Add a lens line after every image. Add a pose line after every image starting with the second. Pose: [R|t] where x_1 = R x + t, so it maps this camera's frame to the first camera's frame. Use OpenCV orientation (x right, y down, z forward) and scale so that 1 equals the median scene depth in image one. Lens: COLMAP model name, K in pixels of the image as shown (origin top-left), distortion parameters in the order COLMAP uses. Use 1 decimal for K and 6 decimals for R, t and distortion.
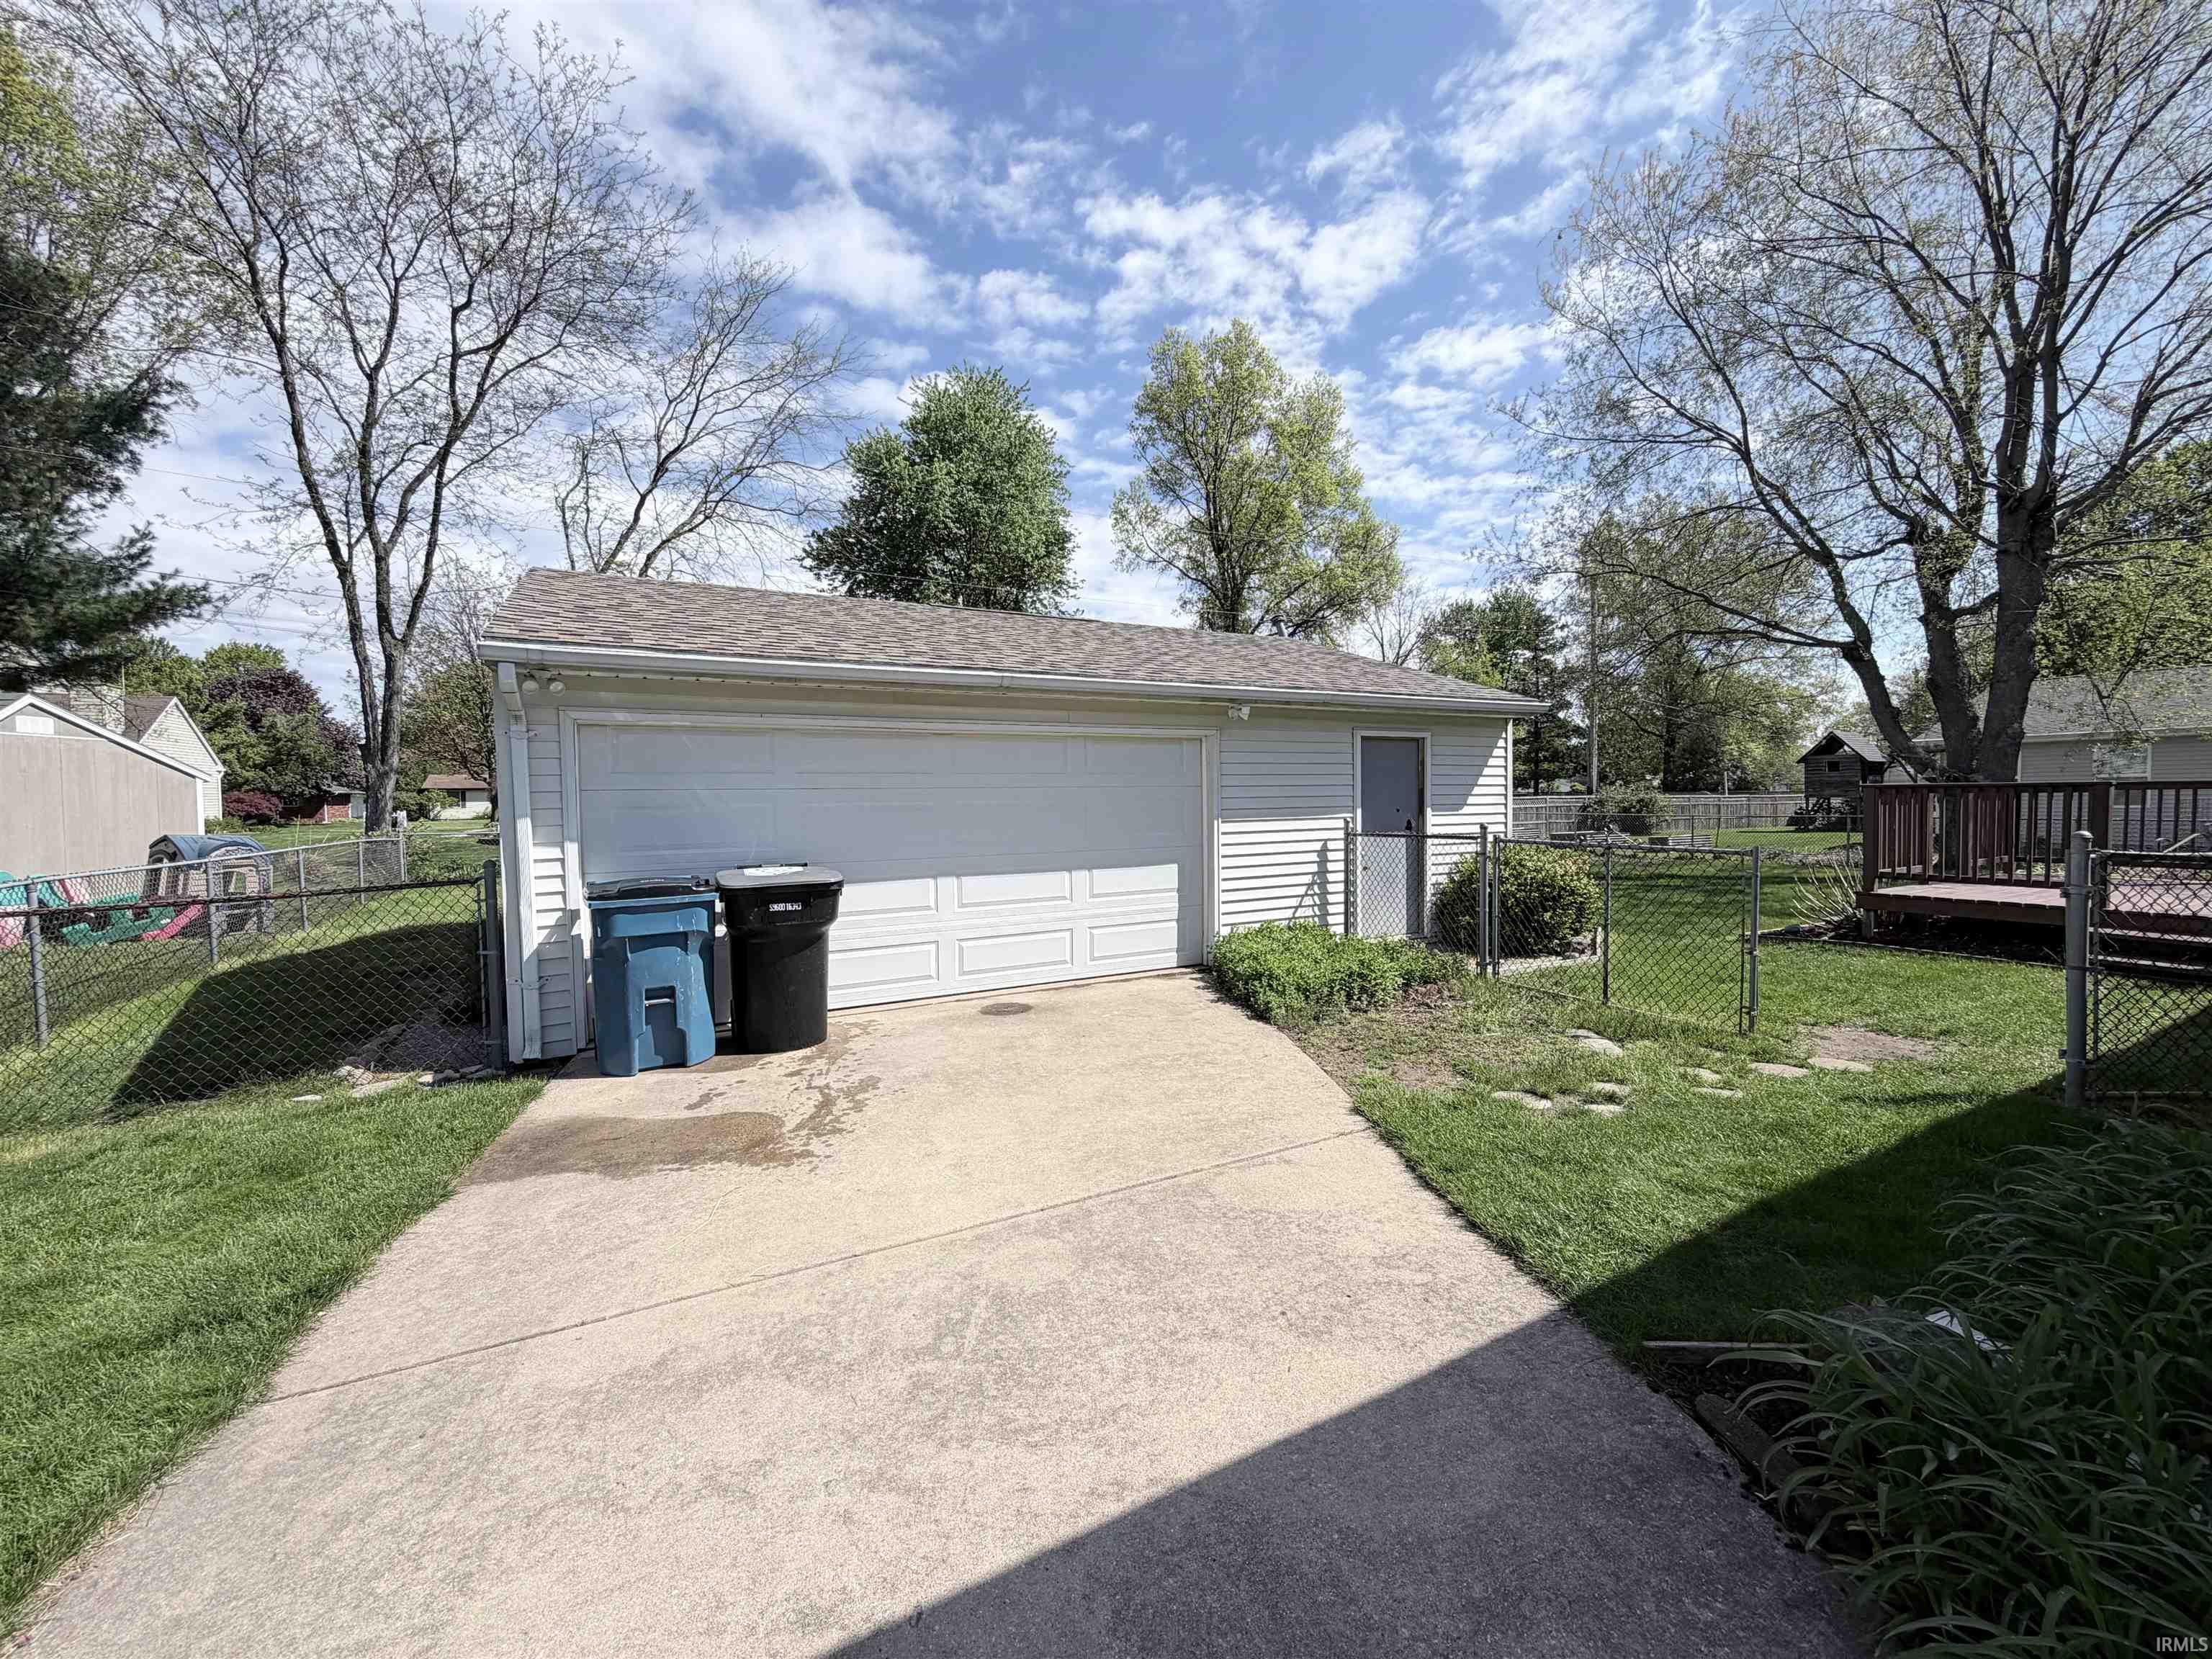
lens RADIAL K [[880.3, 0, 1094.6], [0, 880.3, 822.0], [0, 0, 1]] dist [-0.001098, 0.000538]
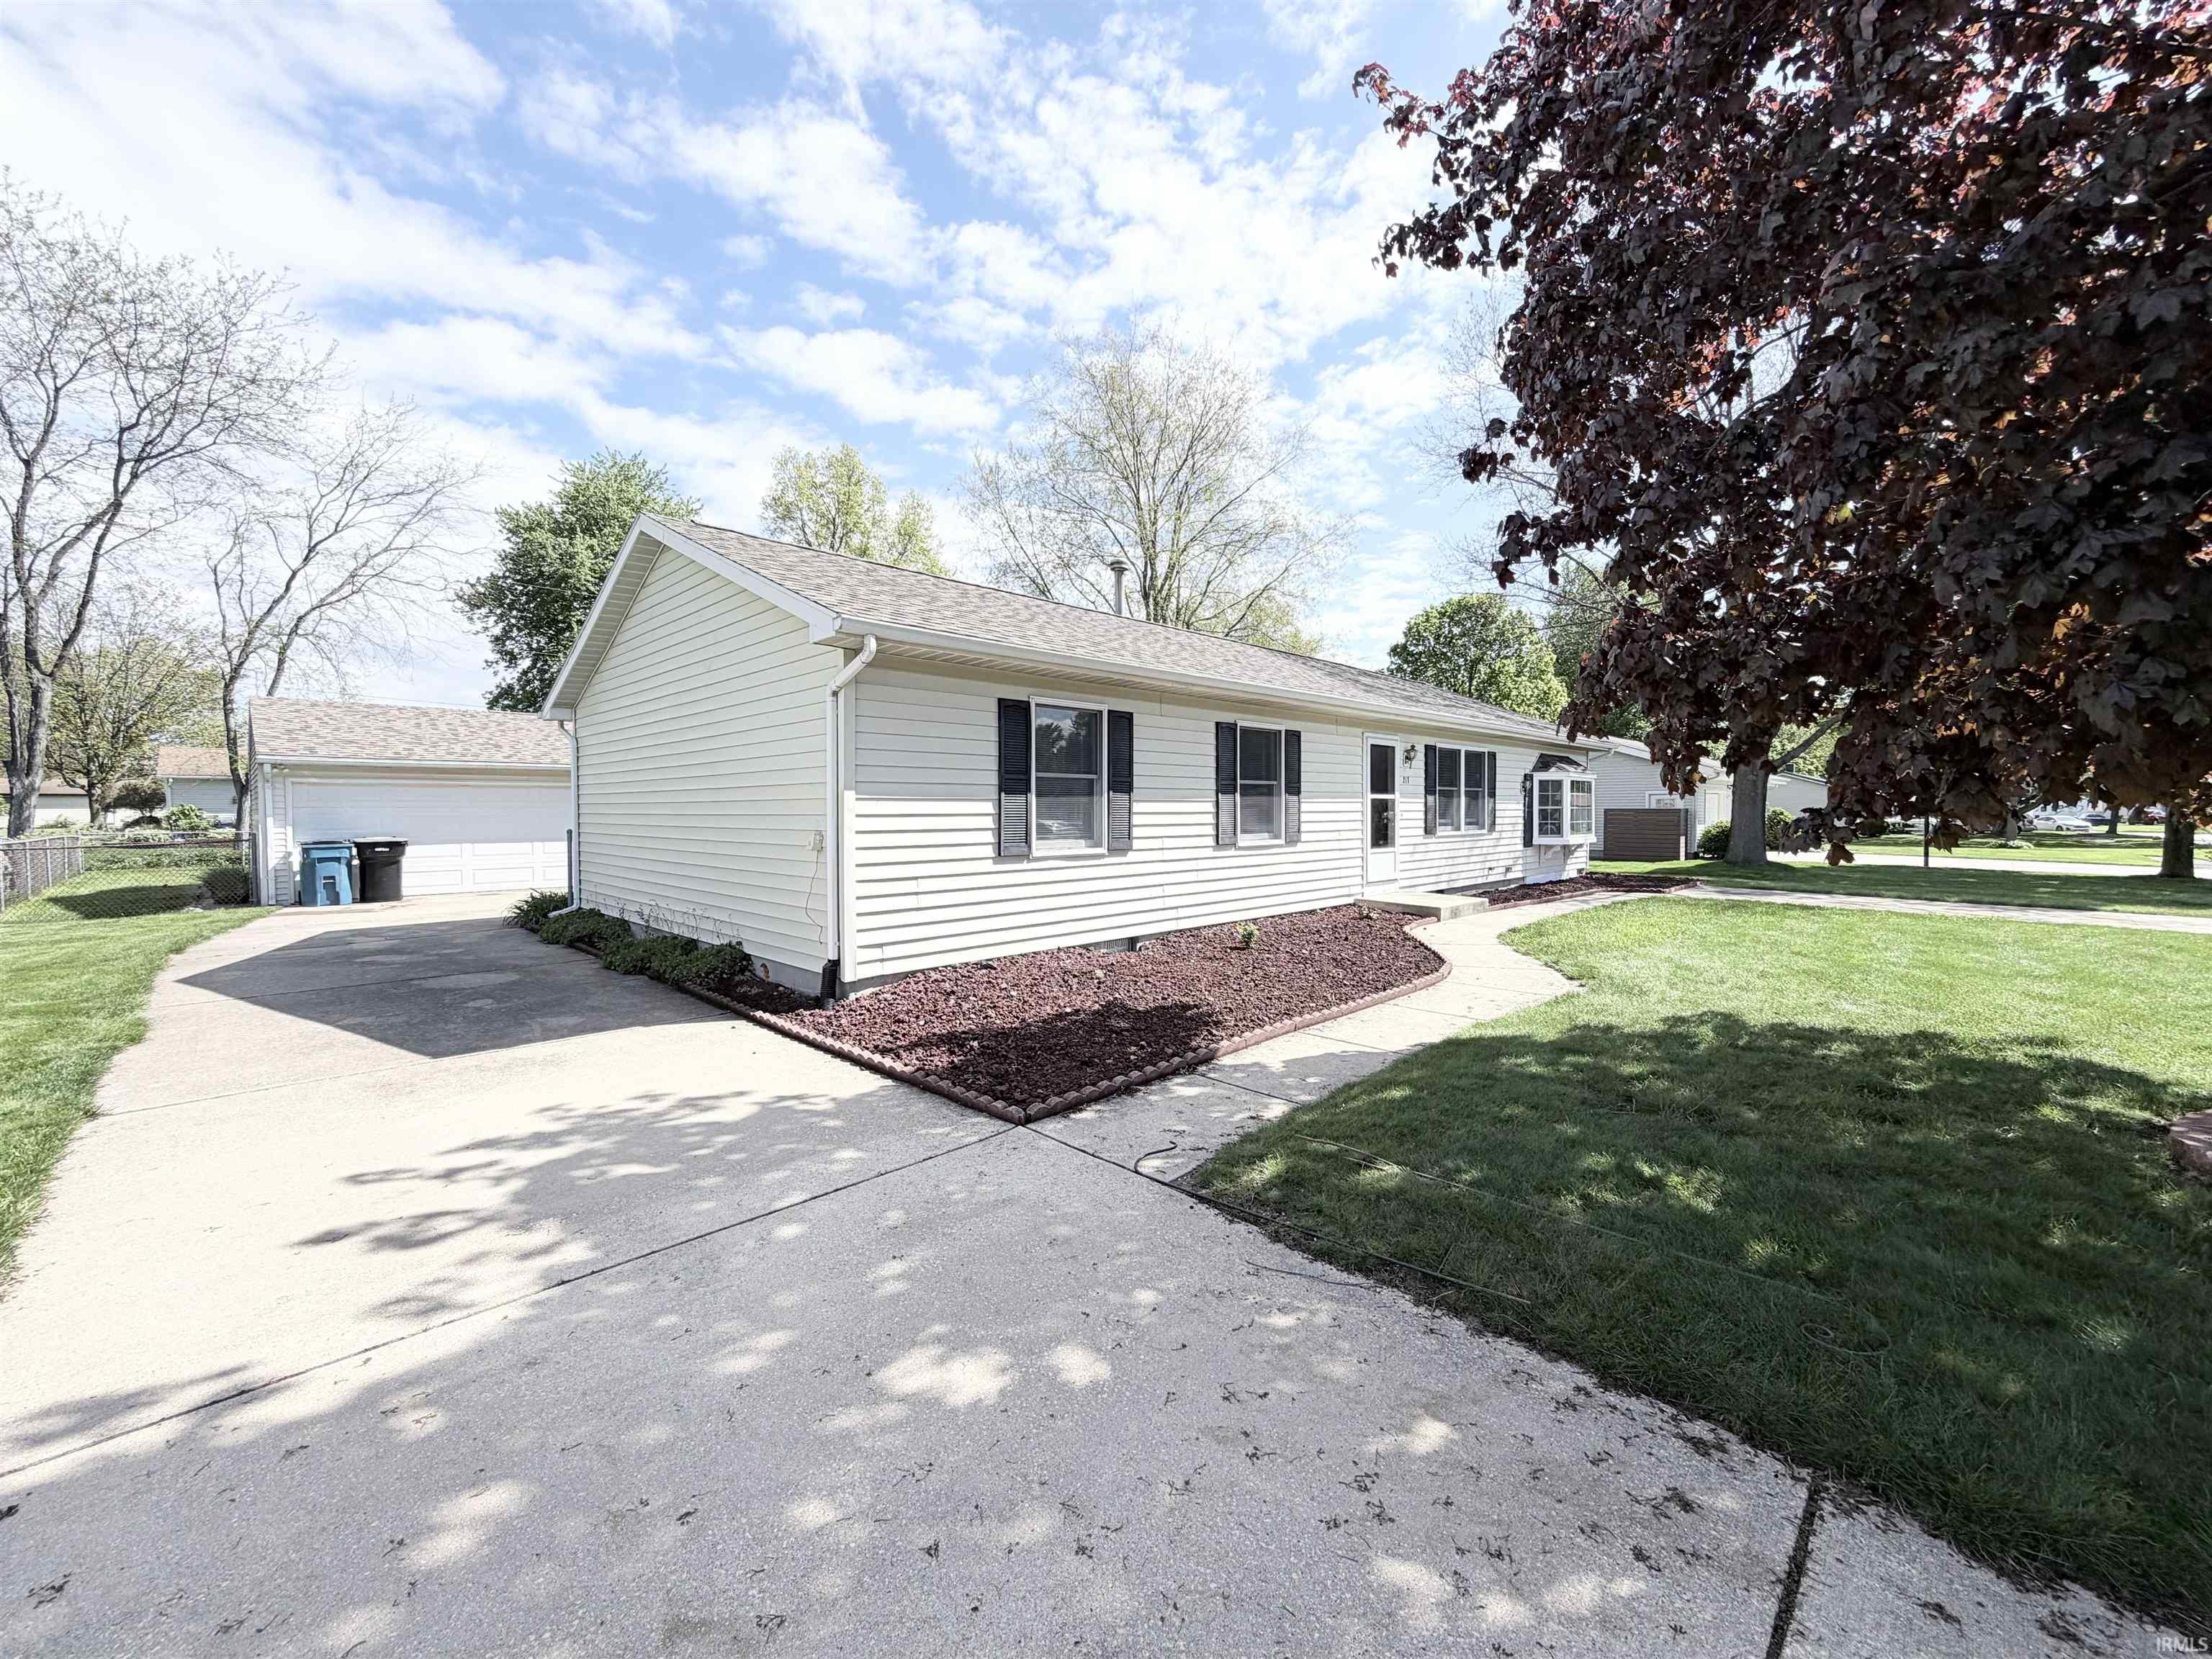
lens RADIAL K [[880.3, 0, 1093.4], [0, 880.3, 821.3], [0, 0, 1]] dist [-0.001098, 0.000538]
pose [[0.959529, 0.005491, 0.281557, 0.941770], [-0.000655, 0.999851, -0.017269, 0.047087], [-0.281610, 0.016386, 0.959389, -2.124983]]
